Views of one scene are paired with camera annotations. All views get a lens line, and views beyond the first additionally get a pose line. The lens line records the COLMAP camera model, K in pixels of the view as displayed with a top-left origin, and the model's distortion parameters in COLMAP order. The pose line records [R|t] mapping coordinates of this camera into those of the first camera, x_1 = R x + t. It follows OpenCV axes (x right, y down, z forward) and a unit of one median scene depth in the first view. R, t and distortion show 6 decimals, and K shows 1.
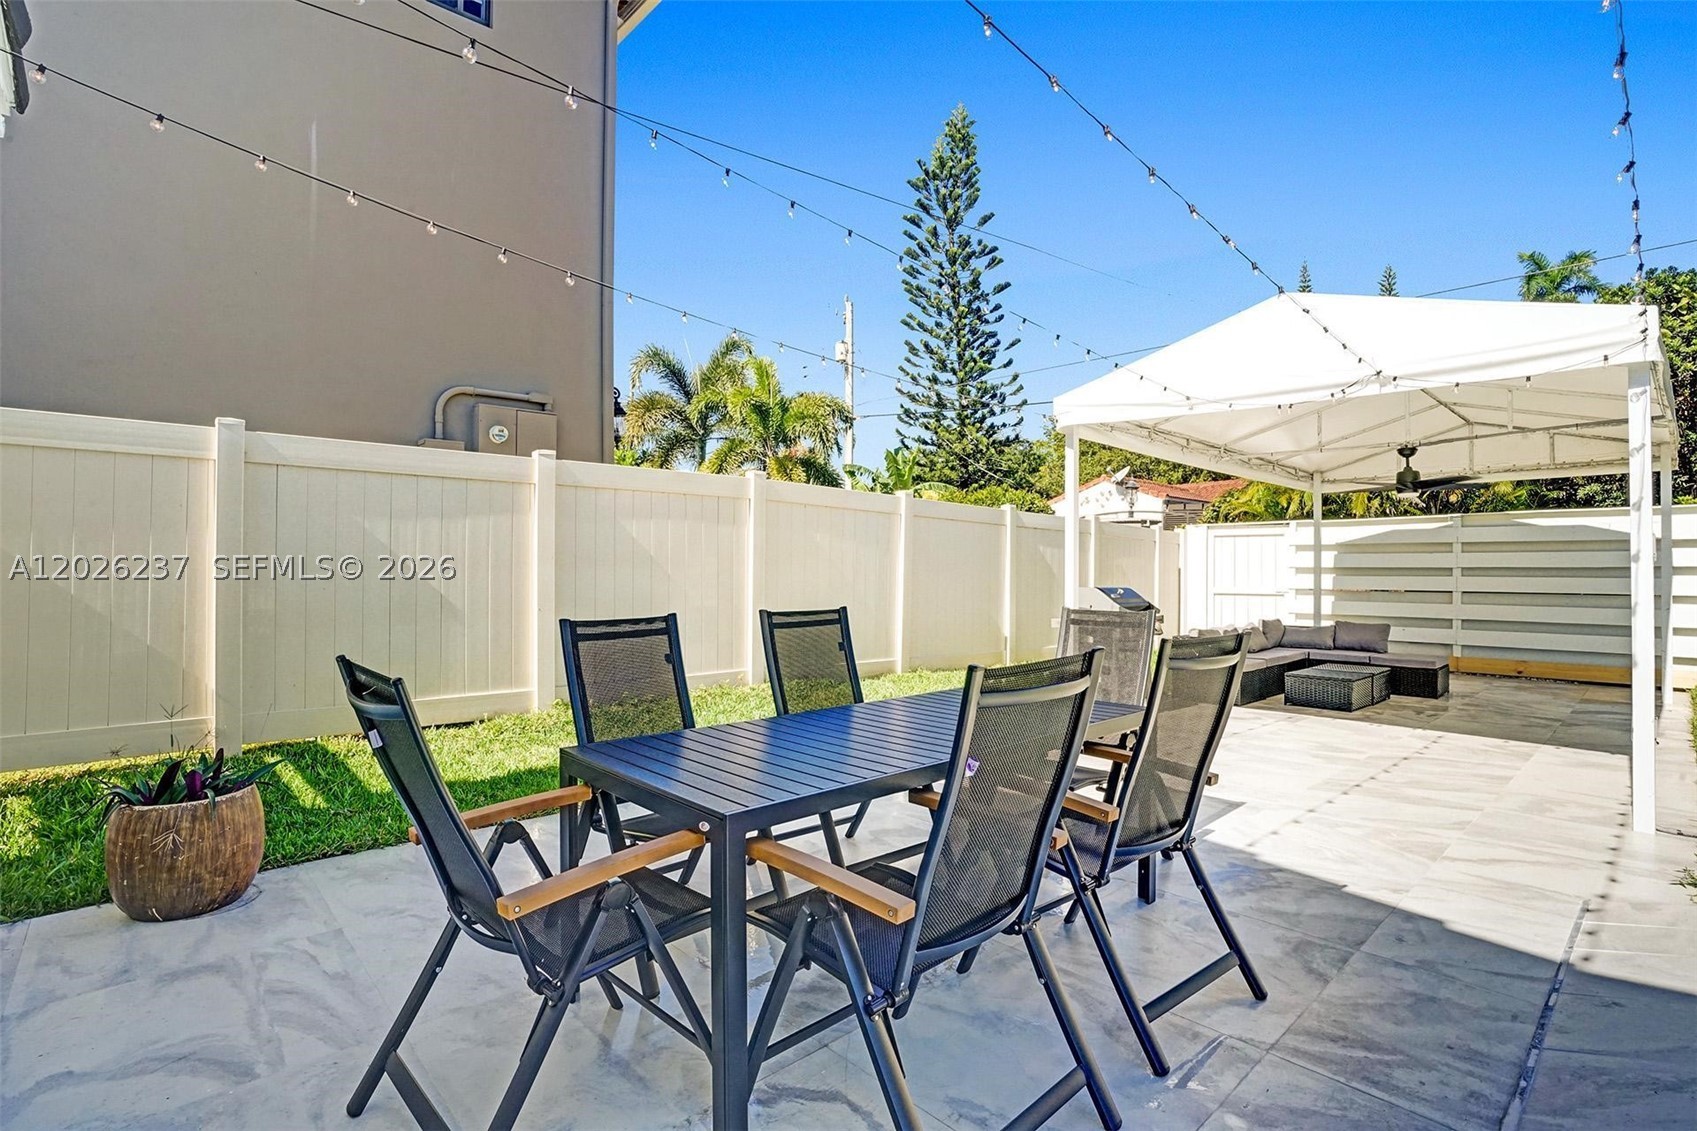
lens RADIAL K [[822.0, 0, 848.5], [0, 822.0, 565.5], [0, 0, 1]] dist [-0.059523, 0.023197]
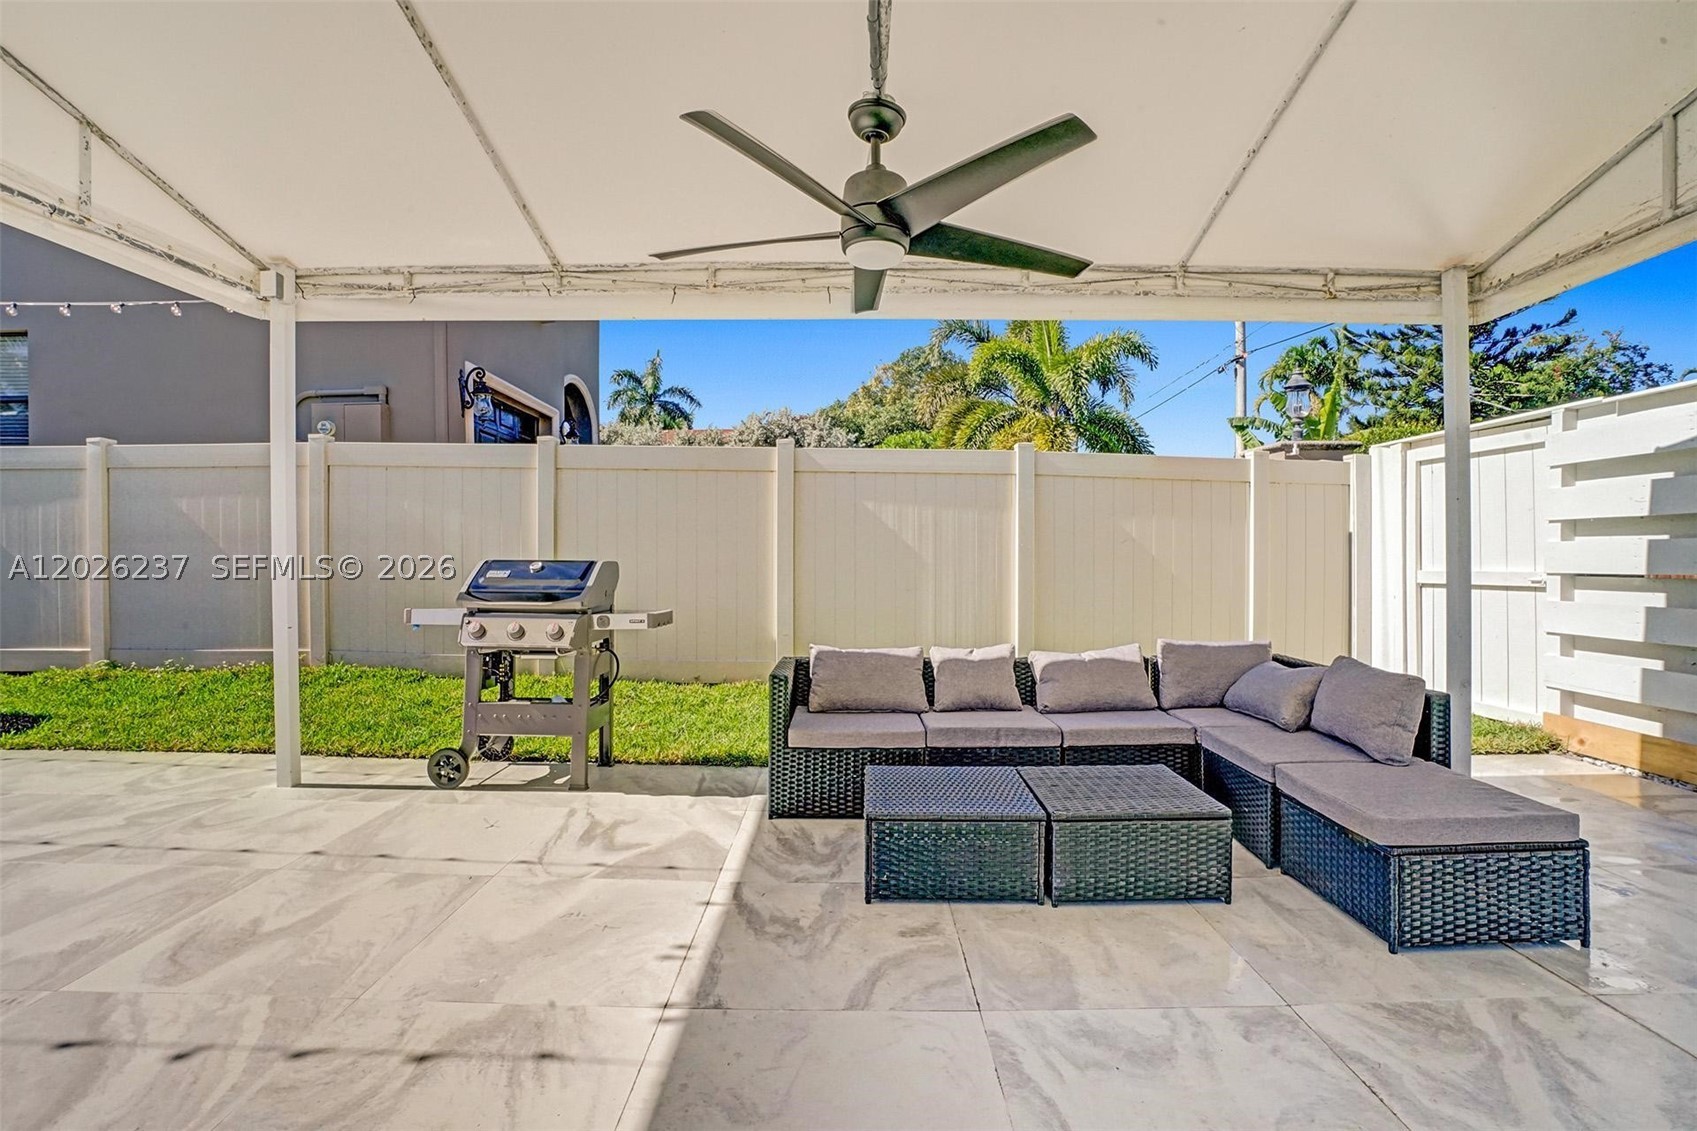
lens RADIAL K [[822.0, 0, 848.5], [0, 822.0, 565.5], [0, 0, 1]] dist [-0.059523, 0.023197]
pose [[0.723344, -0.005725, -0.690464, 0.566934], [0.007504, 0.999972, -0.000429, 0.022169], [0.690447, -0.004871, 0.723367, 0.463201]]
